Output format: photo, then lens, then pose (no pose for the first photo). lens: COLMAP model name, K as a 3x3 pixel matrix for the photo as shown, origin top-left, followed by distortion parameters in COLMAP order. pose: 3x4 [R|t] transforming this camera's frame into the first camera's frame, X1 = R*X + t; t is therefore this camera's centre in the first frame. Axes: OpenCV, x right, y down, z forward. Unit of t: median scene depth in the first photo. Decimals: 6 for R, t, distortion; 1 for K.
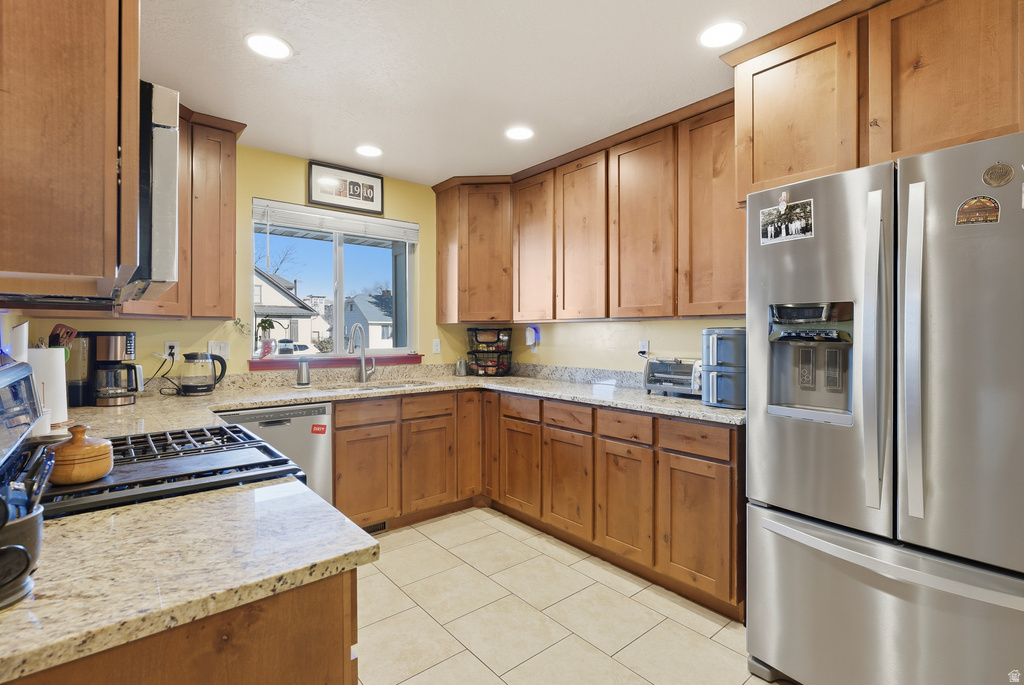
lens RADIAL K [[476.7, 0, 509.4], [0, 476.7, 334.8], [0, 0, 1]] dist [-0.010690, 0.000523]
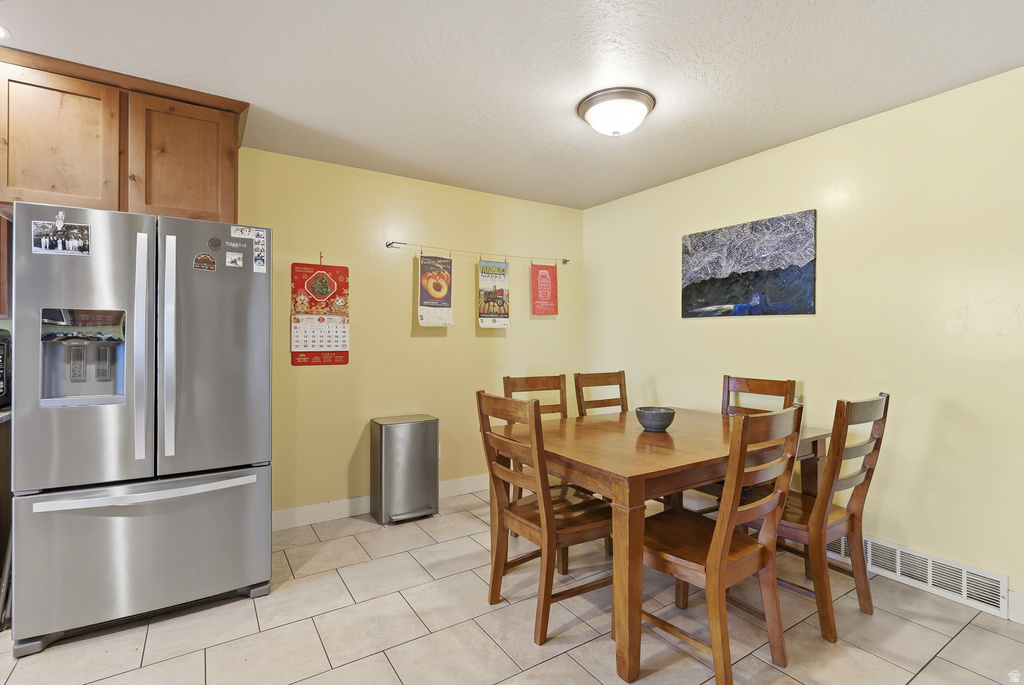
lens RADIAL K [[476.7, 0, 513.9], [0, 476.7, 342.9], [0, 0, 1]] dist [-0.010690, 0.000523]
pose [[0.116022, -0.010912, 0.993187, -0.232425], [0.002166, 0.999940, 0.010734, 0.004492], [-0.993244, 0.000906, 0.116039, -0.121381]]
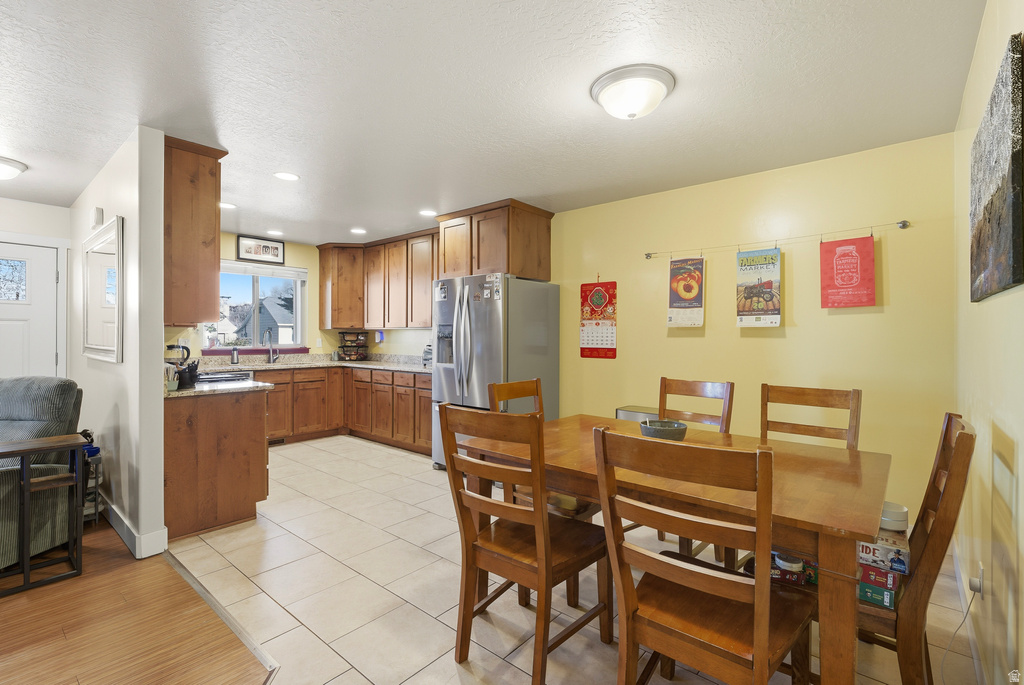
lens RADIAL K [[476.7, 0, 516.7], [0, 476.7, 340.2], [0, 0, 1]] dist [-0.010690, 0.000523]
pose [[0.984478, 0.003257, 0.175478, 0.285525], [-0.004035, 0.999984, 0.004081, 0.006416], [-0.175461, -0.004726, 0.984475, -0.912447]]
